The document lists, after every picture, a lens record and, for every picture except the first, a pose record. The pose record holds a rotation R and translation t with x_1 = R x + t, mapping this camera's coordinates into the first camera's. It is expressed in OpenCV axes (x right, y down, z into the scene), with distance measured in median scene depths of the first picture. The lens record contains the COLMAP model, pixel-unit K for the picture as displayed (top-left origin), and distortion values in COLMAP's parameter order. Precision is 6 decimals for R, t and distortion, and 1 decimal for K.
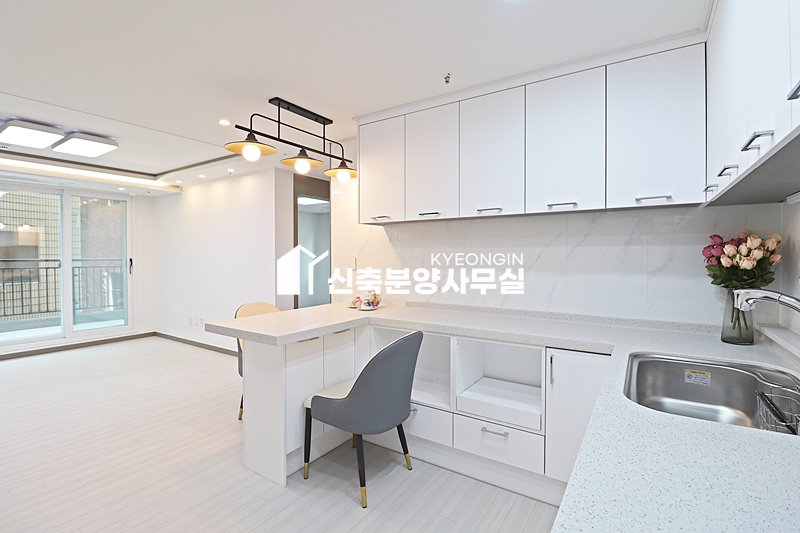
lens RADIAL K [[364.8, 0, 398.1], [0, 364.8, 258.7], [0, 0, 1]] dist [0.001160, -0.020541]
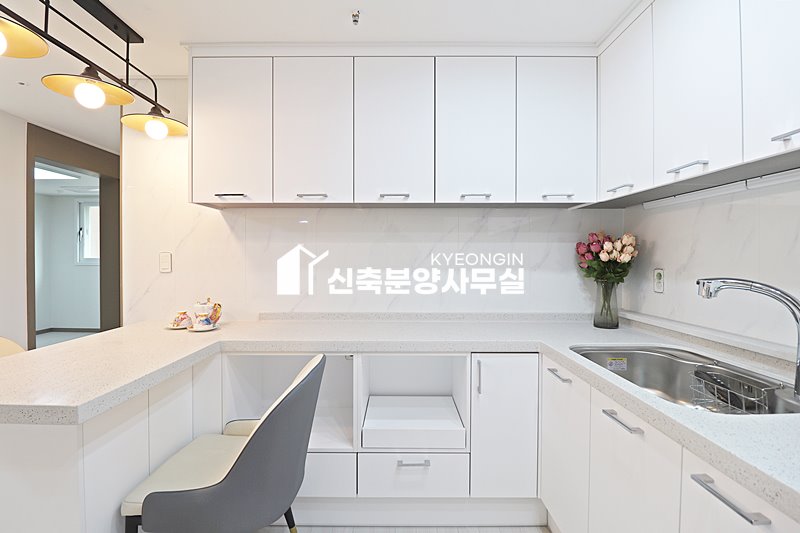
lens RADIAL K [[368.1, 0, 398.7], [0, 368.1, 260.2], [0, 0, 1]] dist [-0.002030, -0.008717]
pose [[0.840135, -0.001408, 0.542375, -0.205311], [0.003279, 0.999992, -0.002483, 0.016401], [-0.542367, 0.003865, 0.840133, 0.304187]]
